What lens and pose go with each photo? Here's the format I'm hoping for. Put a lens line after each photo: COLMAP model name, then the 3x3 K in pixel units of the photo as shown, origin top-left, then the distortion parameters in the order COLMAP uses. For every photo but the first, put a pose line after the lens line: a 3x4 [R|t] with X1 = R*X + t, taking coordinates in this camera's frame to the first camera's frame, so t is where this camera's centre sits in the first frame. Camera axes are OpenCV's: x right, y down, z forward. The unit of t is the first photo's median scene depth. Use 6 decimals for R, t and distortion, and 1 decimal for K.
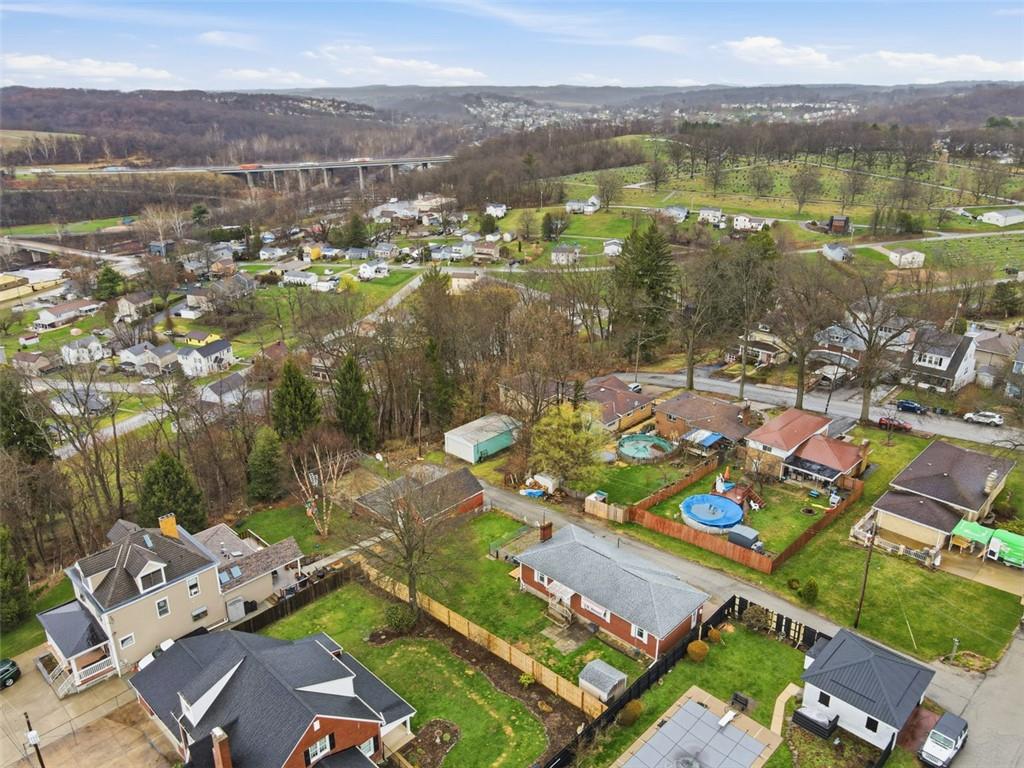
lens RADIAL K [[753.8, 0, 512.0], [0, 753.8, 384.0], [0, 0, 1]] dist [0.025265, 0.004351]
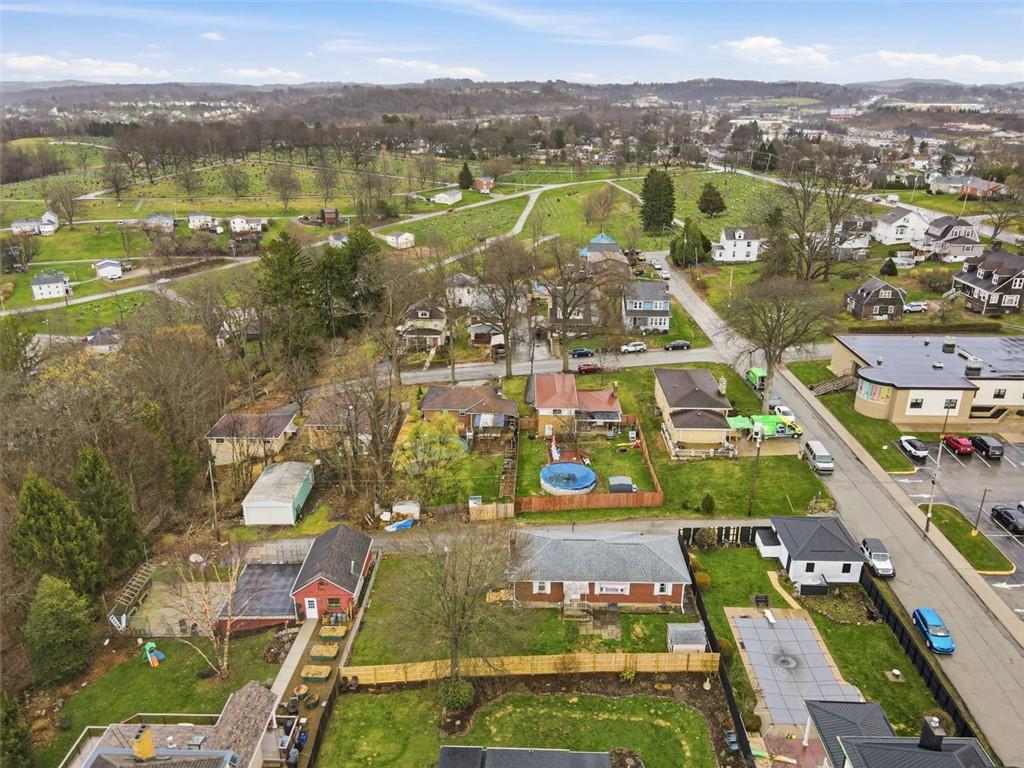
lens RADIAL K [[753.8, 0, 512.0], [0, 753.8, 384.0], [0, 0, 1]] dist [0.025265, 0.004351]
pose [[0.735566, -0.246195, 0.631135, -0.276054], [0.245047, 0.965238, 0.090929, -0.048803], [-0.631582, 0.087773, 0.770325, 0.125000]]
